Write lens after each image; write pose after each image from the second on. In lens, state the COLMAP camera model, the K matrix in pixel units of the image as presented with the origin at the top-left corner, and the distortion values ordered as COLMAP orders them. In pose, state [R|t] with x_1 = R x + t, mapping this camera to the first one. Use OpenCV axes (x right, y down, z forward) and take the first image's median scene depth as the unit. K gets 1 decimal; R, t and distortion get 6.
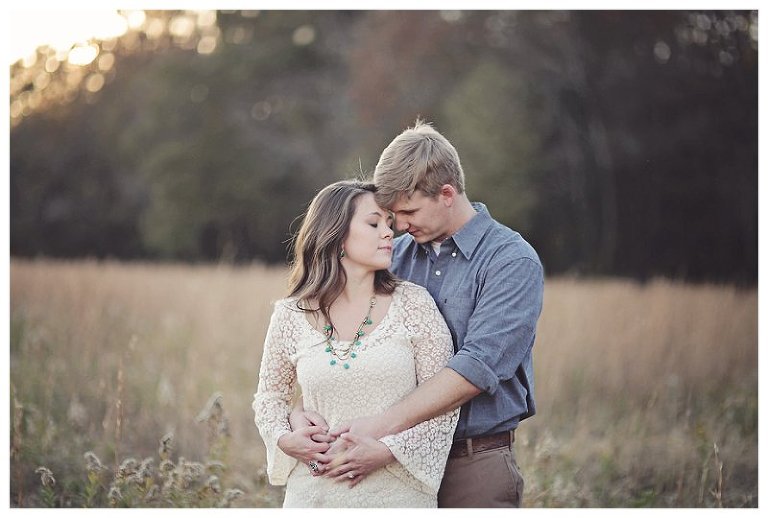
lens RADIAL K [[1871.1, 0, 384.0], [0, 1871.1, 259.0], [0, 0, 1]] dist [-0.120392, -0.367679]
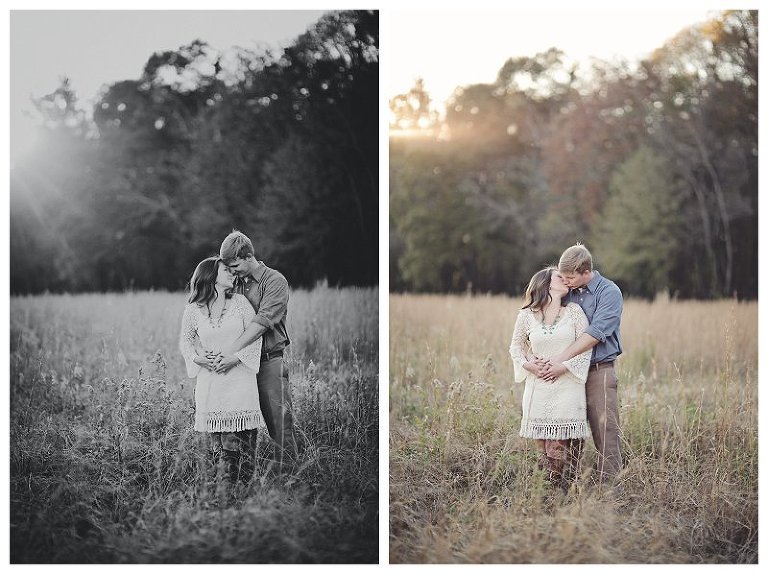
lens RADIAL K [[1859.8, 0, 384.0], [0, 1859.8, 287.0], [0, 0, 1]] dist [0.041152, 0.060782]
pose [[0.994005, -0.022934, -0.106898, 0.030022], [0.023086, 0.999733, 0.000179, -0.013555], [0.106865, -0.002645, 0.994270, -1.551950]]
